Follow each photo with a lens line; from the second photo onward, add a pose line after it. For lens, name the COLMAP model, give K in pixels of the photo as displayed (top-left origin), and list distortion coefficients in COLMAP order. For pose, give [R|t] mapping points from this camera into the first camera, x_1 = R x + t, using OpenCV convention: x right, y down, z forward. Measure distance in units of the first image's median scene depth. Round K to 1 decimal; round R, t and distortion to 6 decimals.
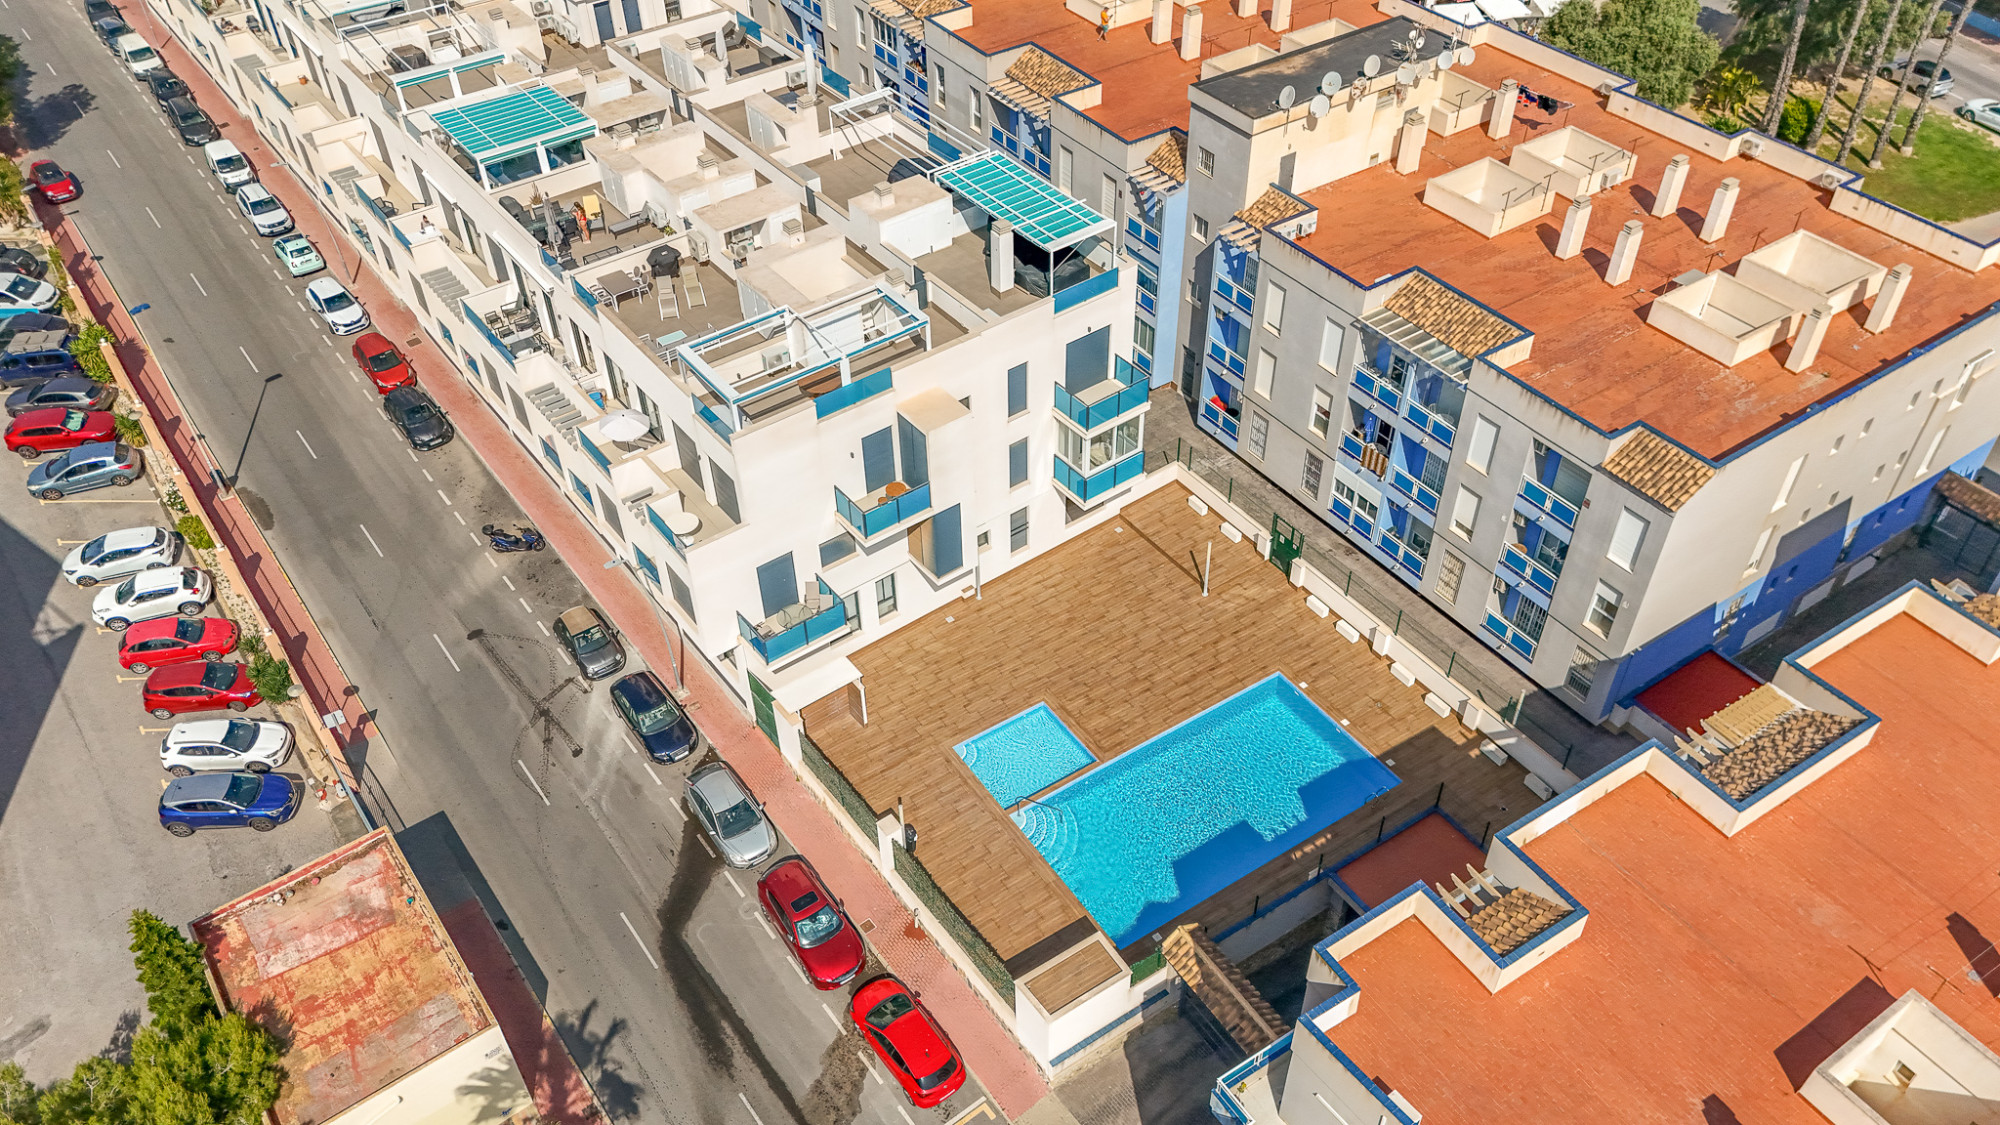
lens RADIAL K [[1477.4, 0, 1017.4], [0, 1477.4, 572.6], [0, 0, 1]] dist [0.069583, -0.052844]
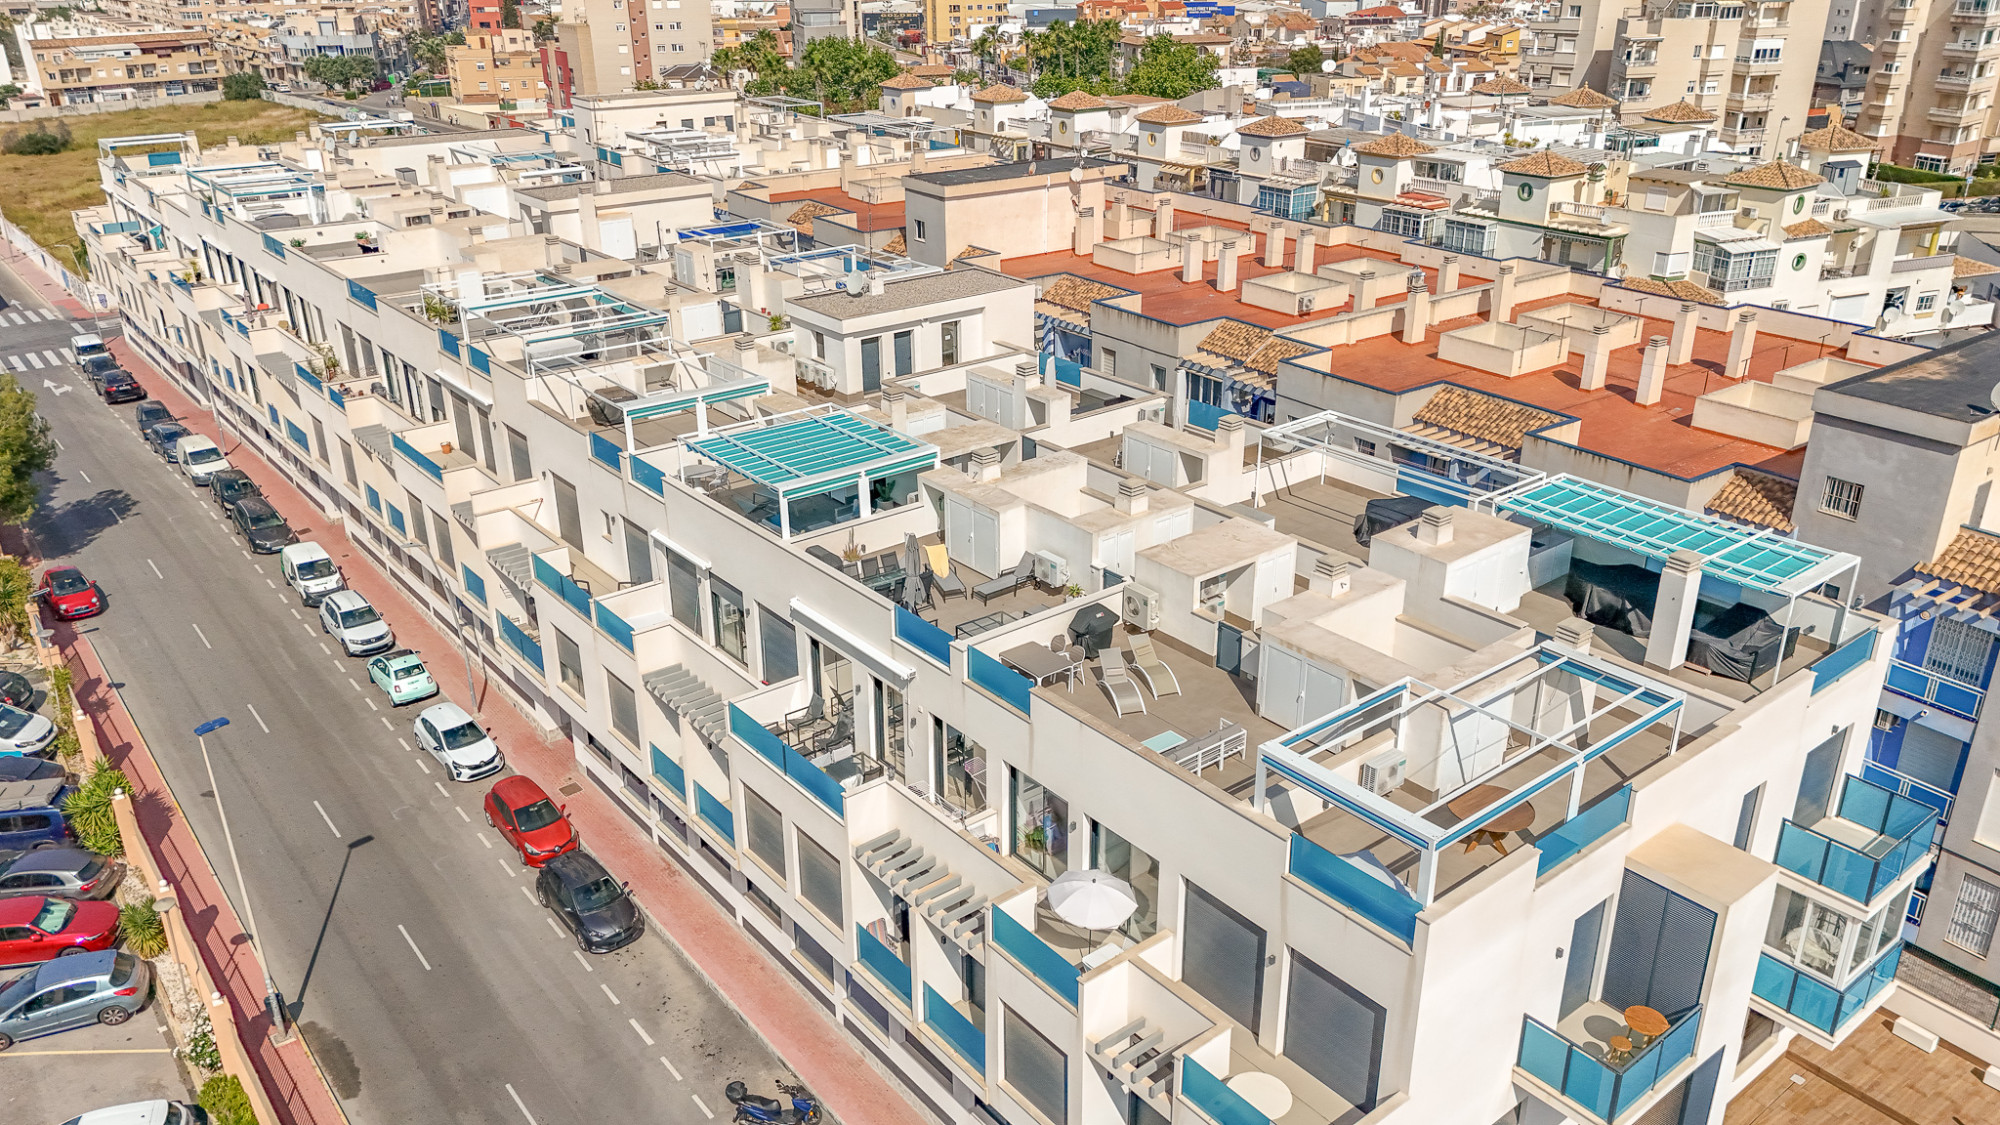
lens RADIAL K [[1477.4, 0, 1005.2], [0, 1477.4, 563.8], [0, 0, 1]] dist [0.069583, -0.052844]
pose [[0.999557, -0.003808, 0.029532, -0.241265], [0.013231, 0.945296, -0.325945, -0.029057], [-0.026675, 0.326191, 0.944927, 0.339069]]
